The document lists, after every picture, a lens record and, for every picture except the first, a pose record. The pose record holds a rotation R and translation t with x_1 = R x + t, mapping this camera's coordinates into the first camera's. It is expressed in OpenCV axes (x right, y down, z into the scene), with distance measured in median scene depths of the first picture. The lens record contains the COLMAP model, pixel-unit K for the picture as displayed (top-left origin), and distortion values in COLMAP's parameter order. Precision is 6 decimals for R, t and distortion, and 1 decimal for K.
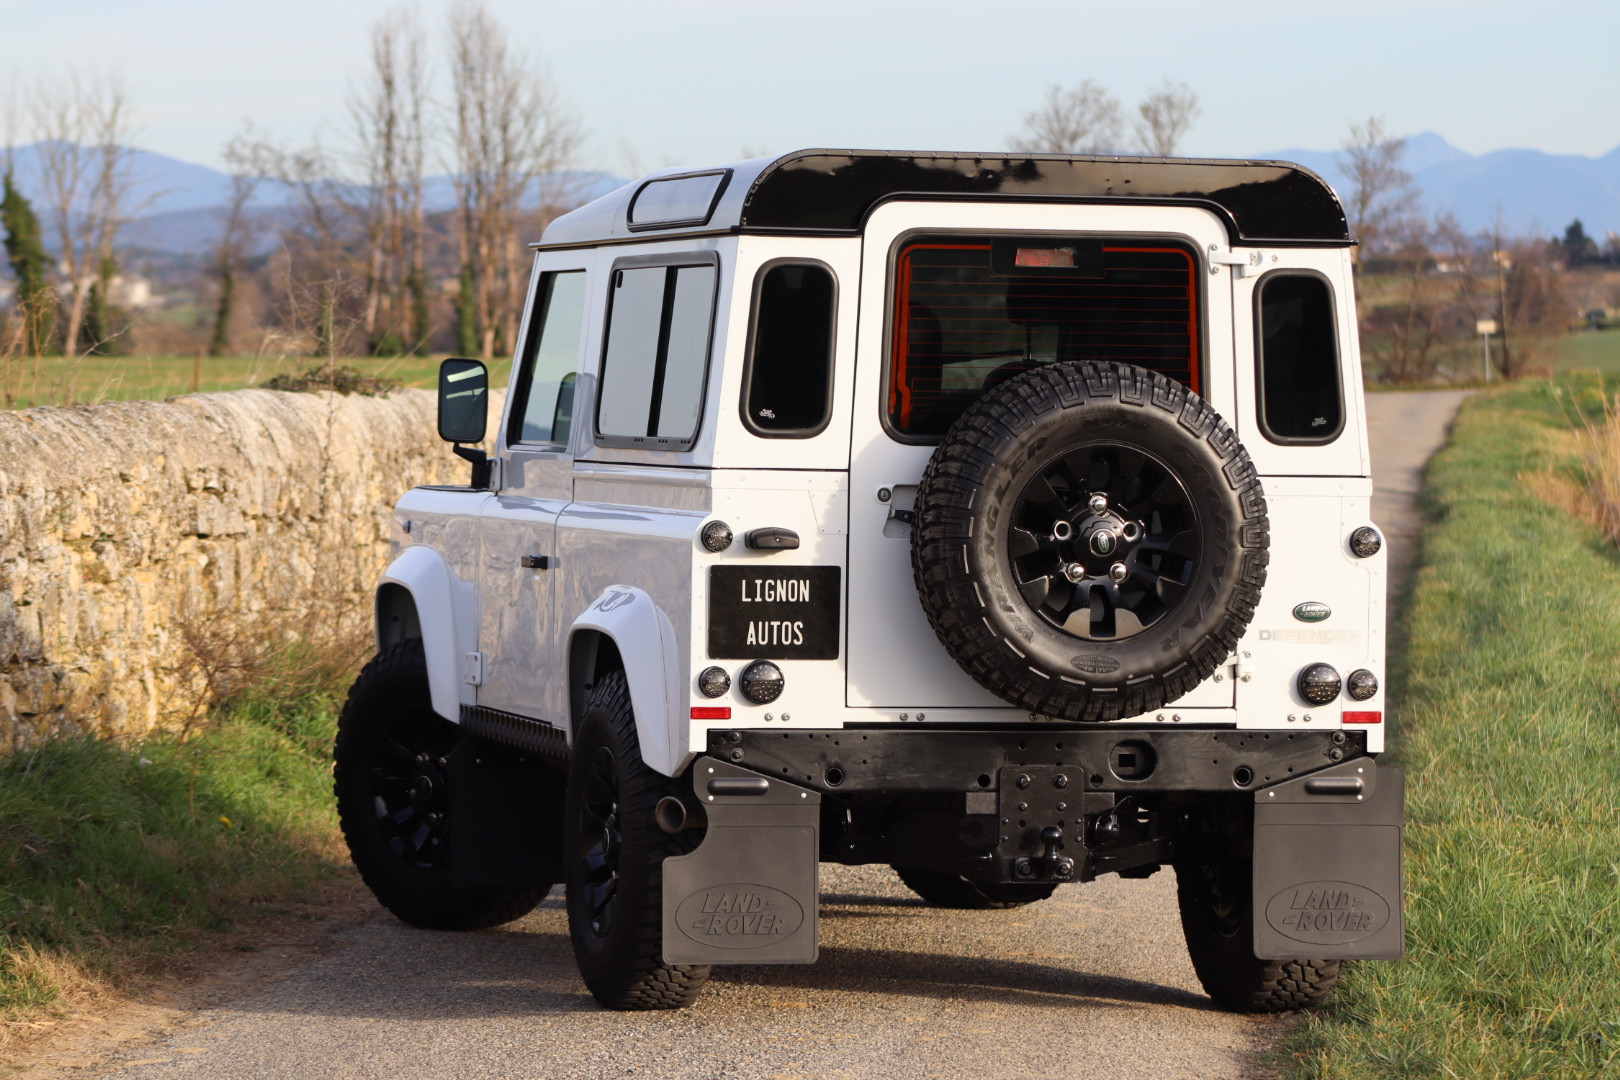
lens RADIAL K [[6567.7, 0, 803.0], [0, 6567.7, 531.5], [0, 0, 1]] dist [0.046574, 0.000000]
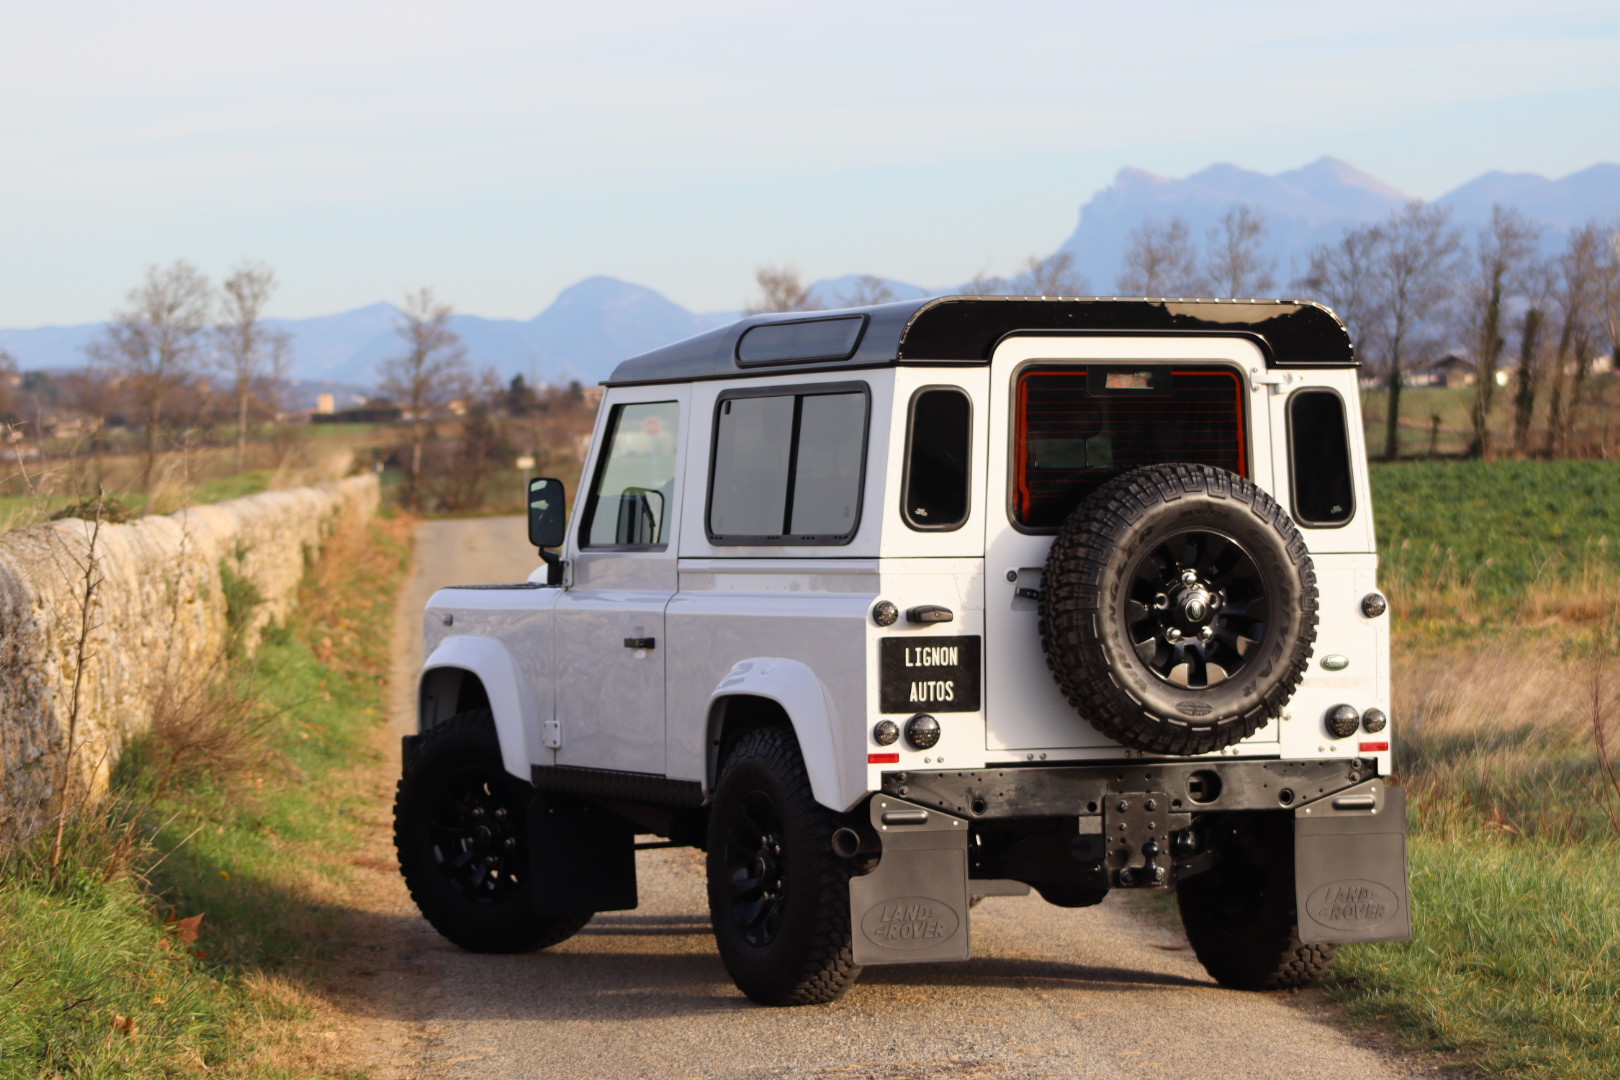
lens RADIAL K [[5597.2, 0, 812.5], [0, 5597.2, 544.4], [0, 0, 1]] dist [-0.098879, 0.000000]
pose [[0.986212, -0.024548, 0.163658, -0.192852], [0.027383, 0.999511, -0.015092, 0.003181], [-0.163207, 0.019365, 0.986402, -0.024946]]
